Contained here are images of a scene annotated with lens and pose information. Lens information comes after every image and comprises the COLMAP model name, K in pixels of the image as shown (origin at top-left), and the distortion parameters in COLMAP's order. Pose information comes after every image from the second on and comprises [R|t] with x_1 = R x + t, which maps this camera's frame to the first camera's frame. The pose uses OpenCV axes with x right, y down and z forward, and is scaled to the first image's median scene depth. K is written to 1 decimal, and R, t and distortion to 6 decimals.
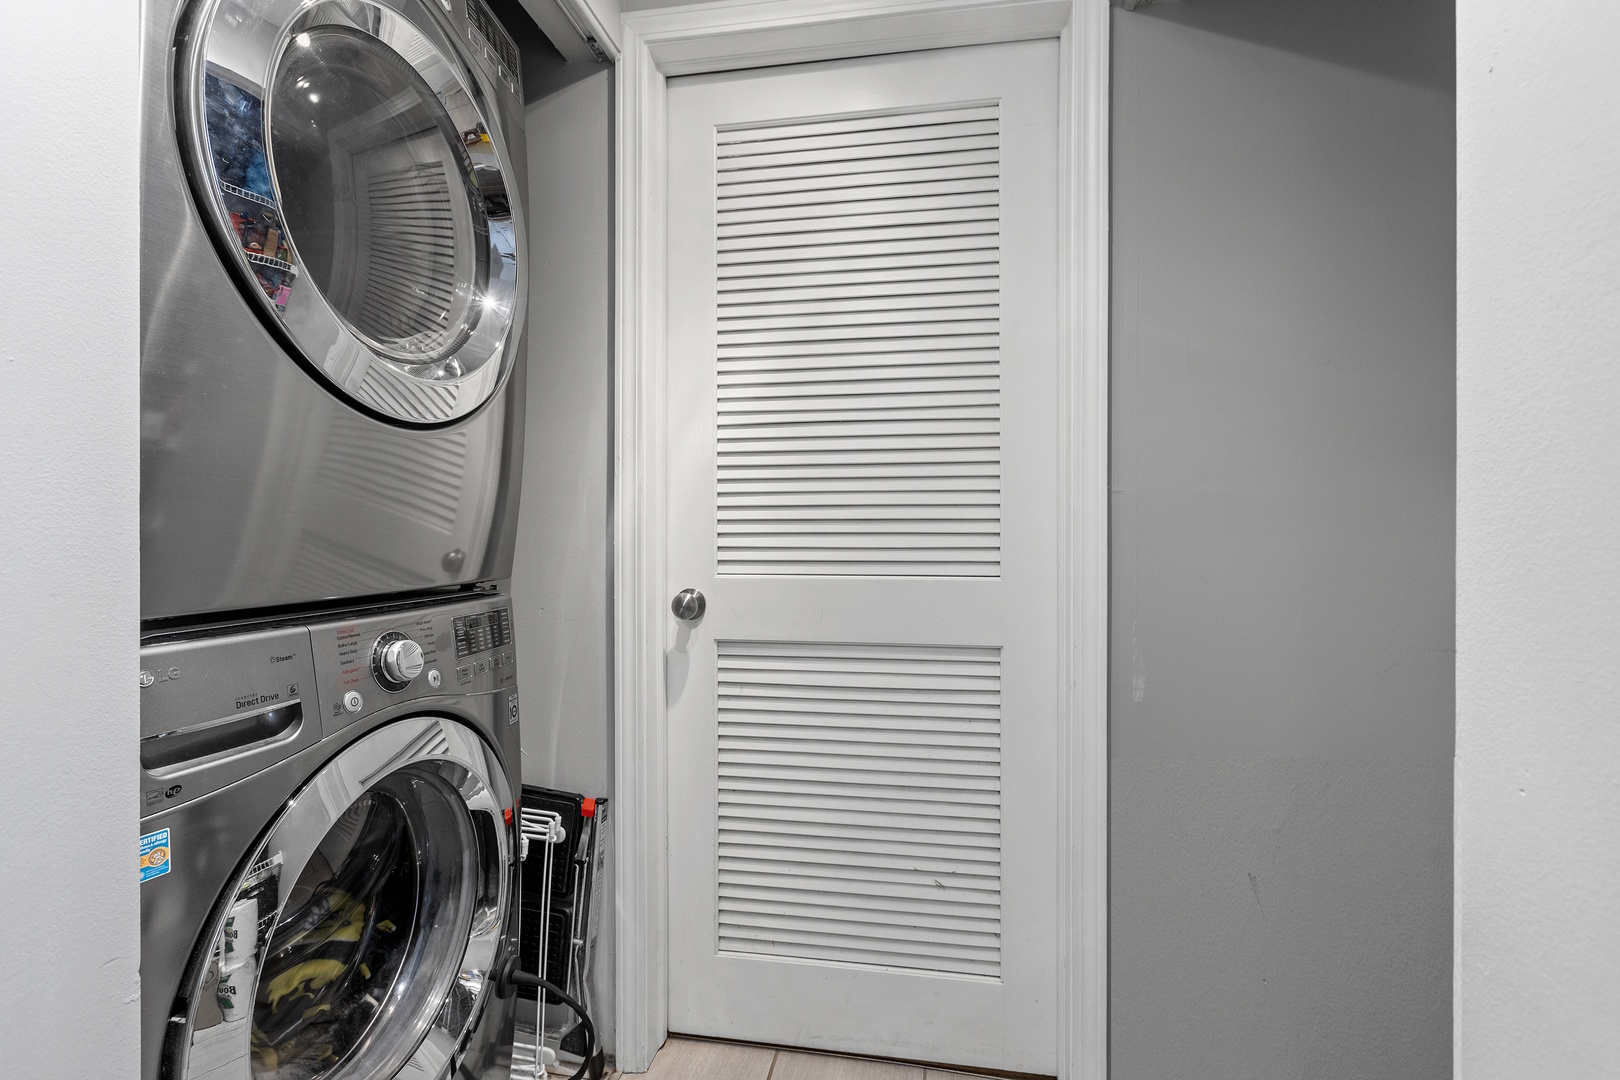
lens RADIAL K [[722.5, 0, 811.2], [0, 722.5, 530.7], [0, 0, 1]] dist [0.000333, -0.000237]
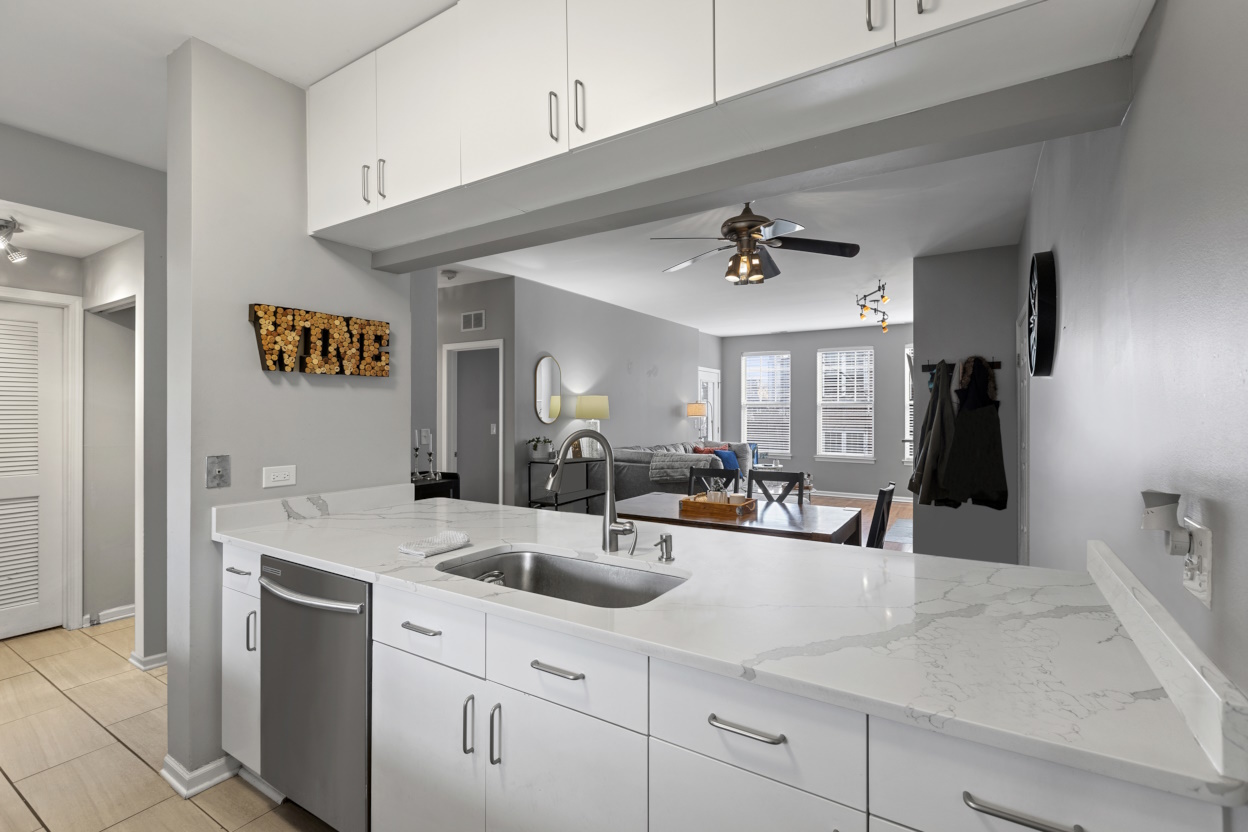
lens RADIAL K [[556.6, 0, 624.5], [0, 556.6, 410.1], [0, 0, 1]] dist [0.000333, -0.000237]
pose [[0.389088, 0.001228, 0.921200, -0.932642], [-0.000047, 0.999999, -0.001313, -0.200237], [-0.921201, 0.000468, 0.389087, -2.186263]]
